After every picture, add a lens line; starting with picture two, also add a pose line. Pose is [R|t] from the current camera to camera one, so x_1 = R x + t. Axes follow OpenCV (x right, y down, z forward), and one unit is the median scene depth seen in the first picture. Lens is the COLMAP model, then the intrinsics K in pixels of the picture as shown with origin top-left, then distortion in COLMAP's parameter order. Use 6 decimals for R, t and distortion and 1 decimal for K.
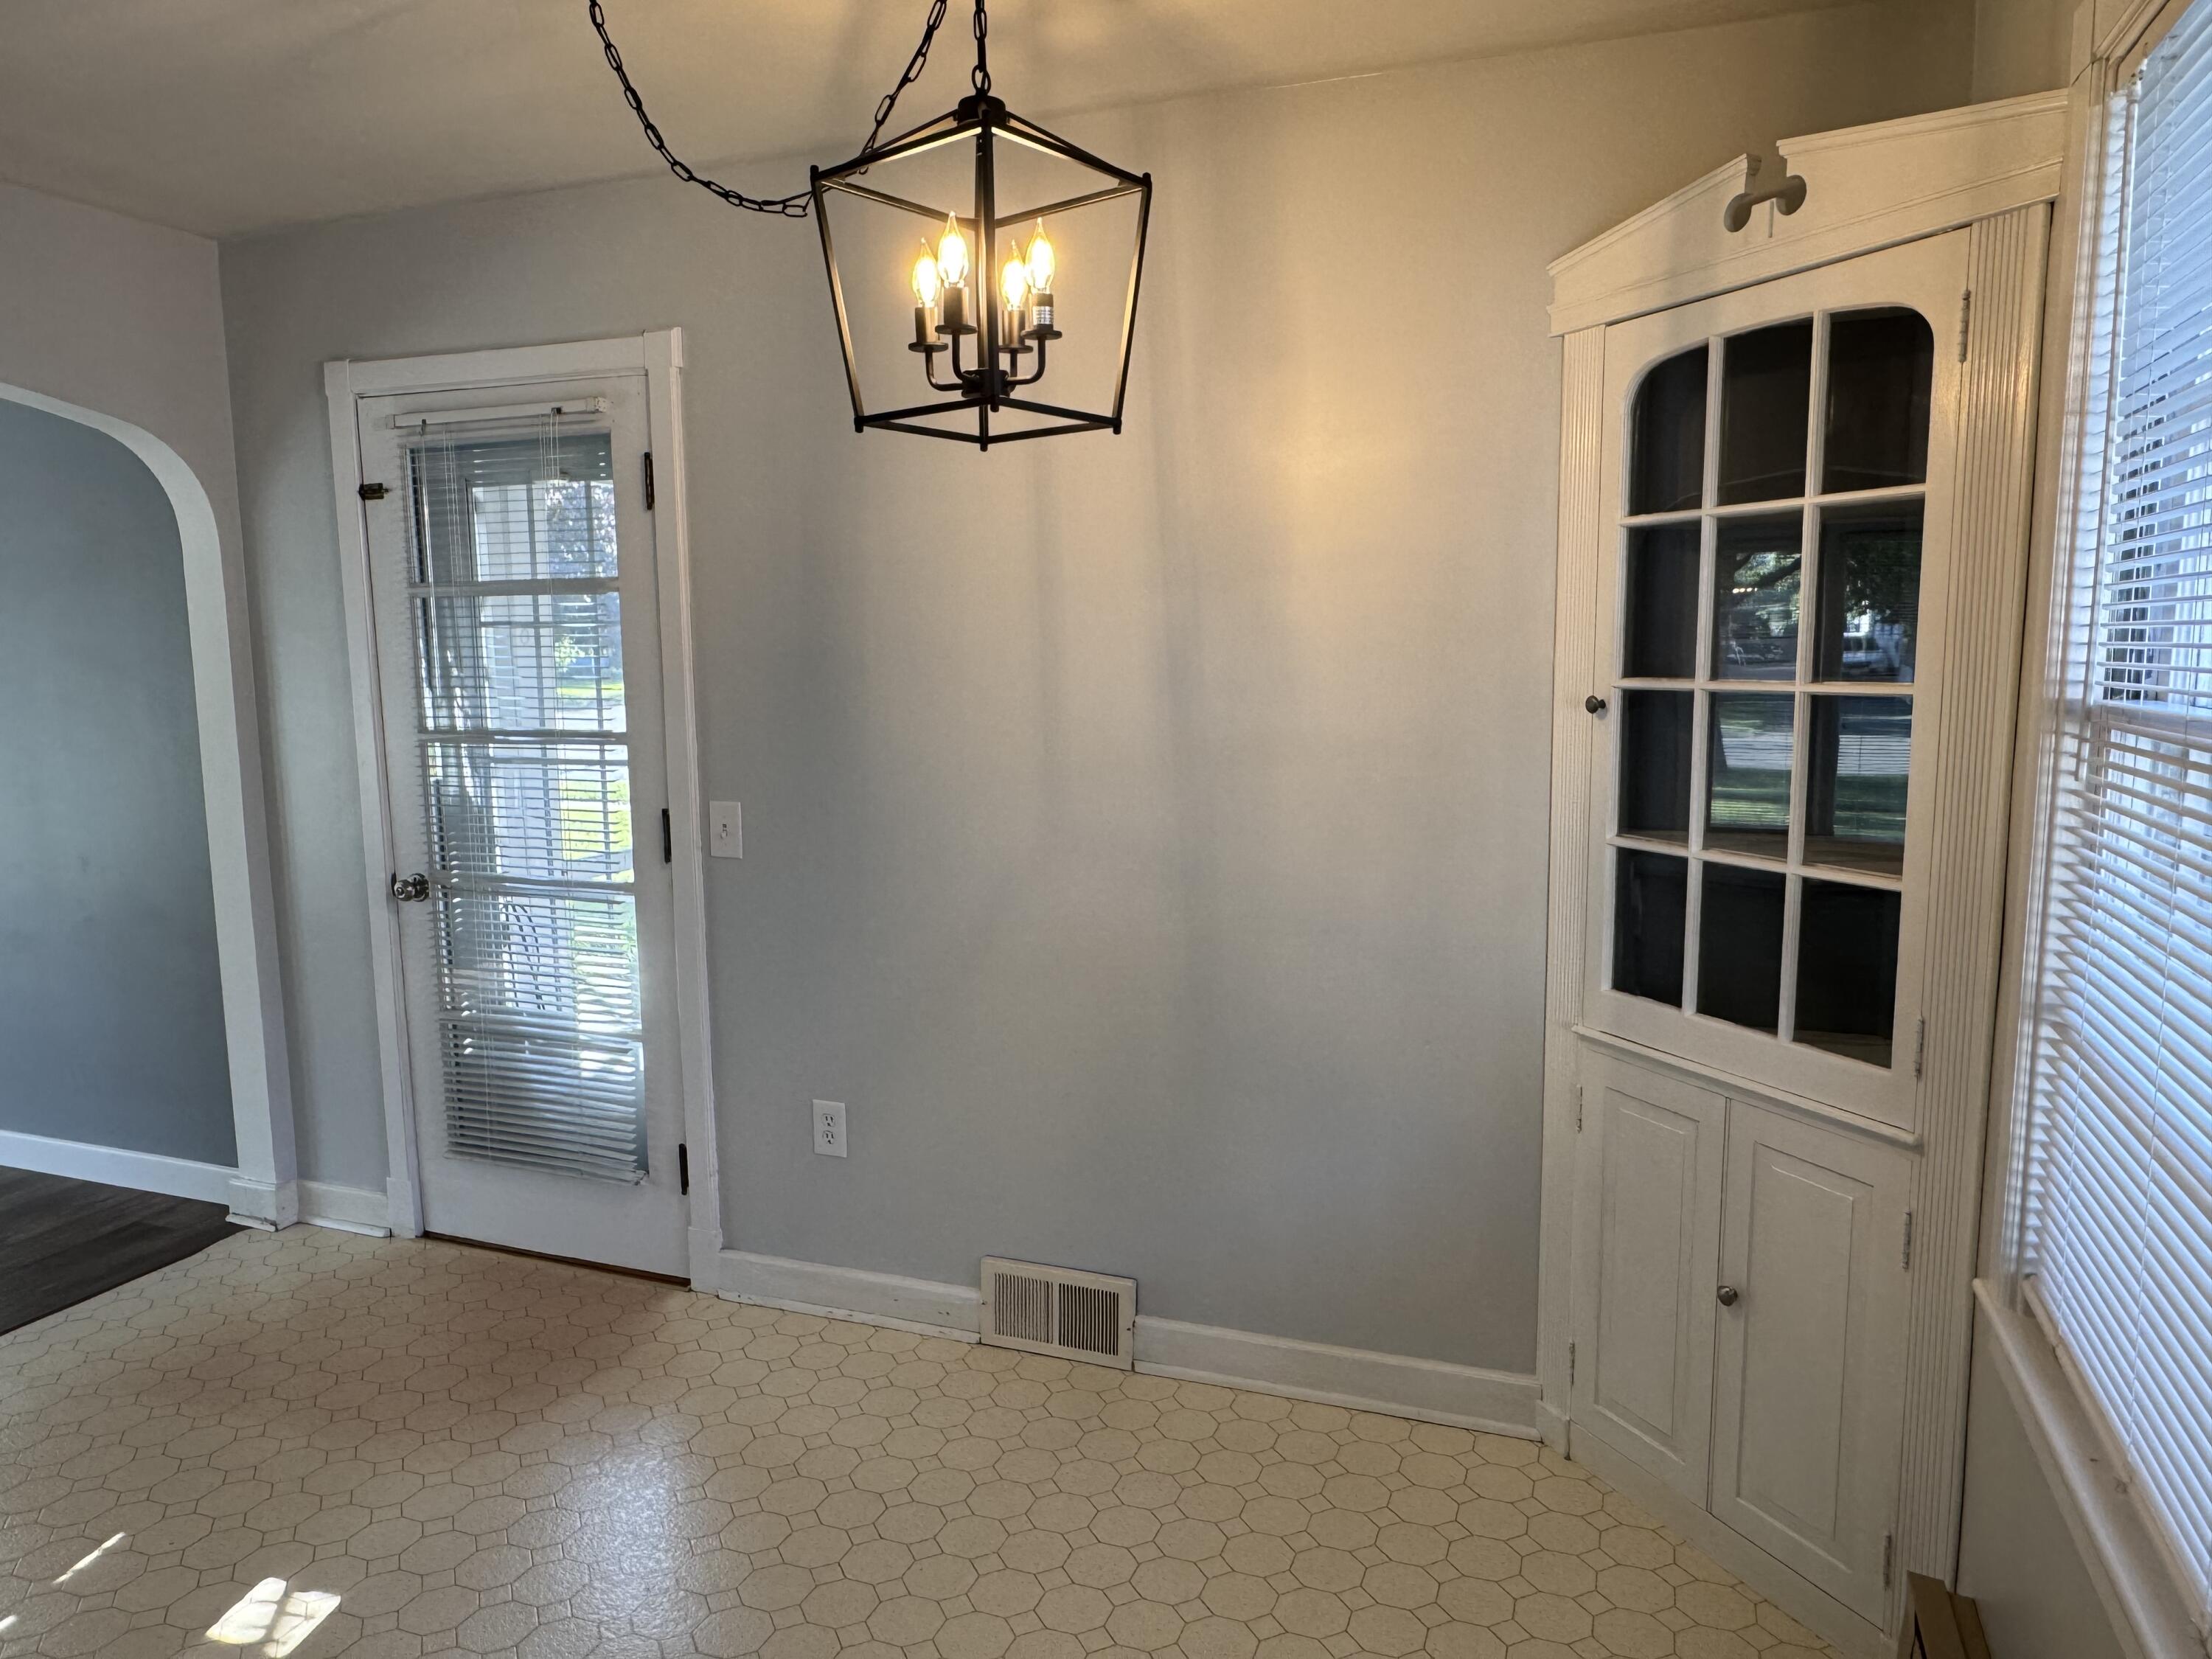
lens RADIAL K [[1482.4, 0, 1104.6], [0, 1482.4, 833.4], [0, 0, 1]] dist [-0.006139, -0.002639]
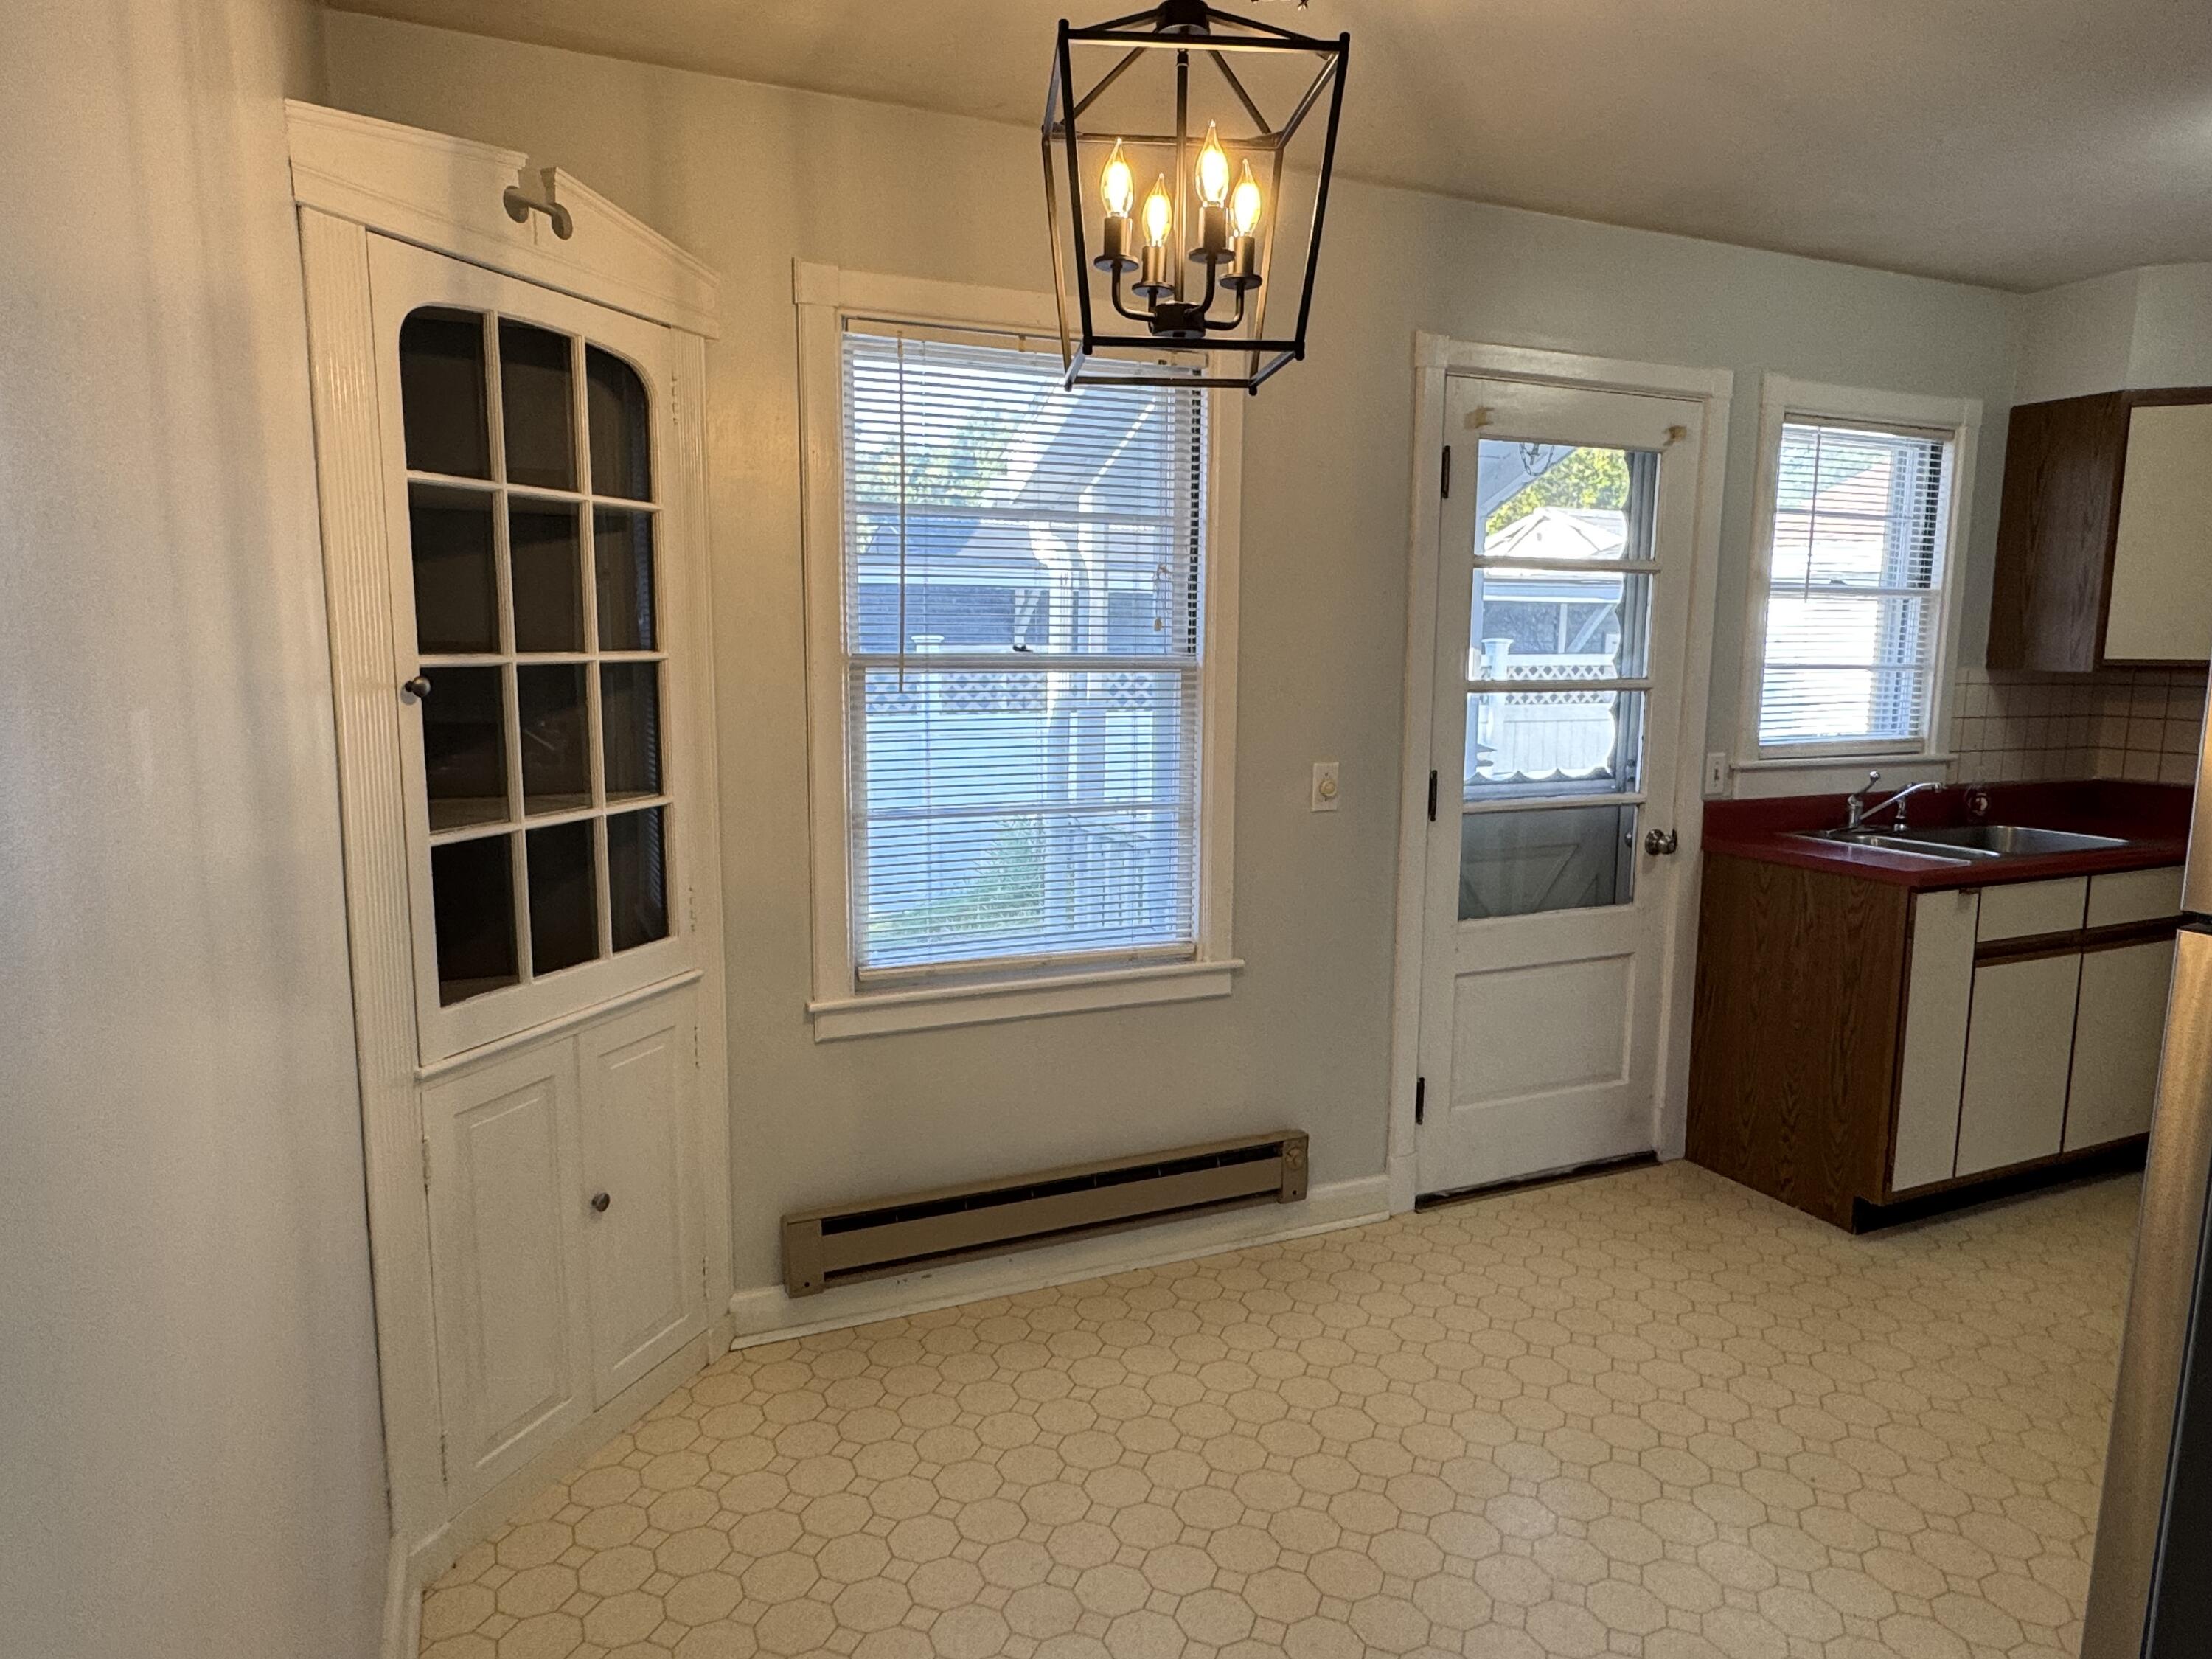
lens RADIAL K [[1367.4, 0, 1108.2], [0, 1367.4, 830.8], [0, 0, 1]] dist [0.001383, 0.001059]
pose [[-0.698474, -0.096969, 0.709036, -0.571582], [0.090065, 0.970988, 0.221517, -0.161072], [-0.709946, 0.218583, -0.669476, 1.398603]]
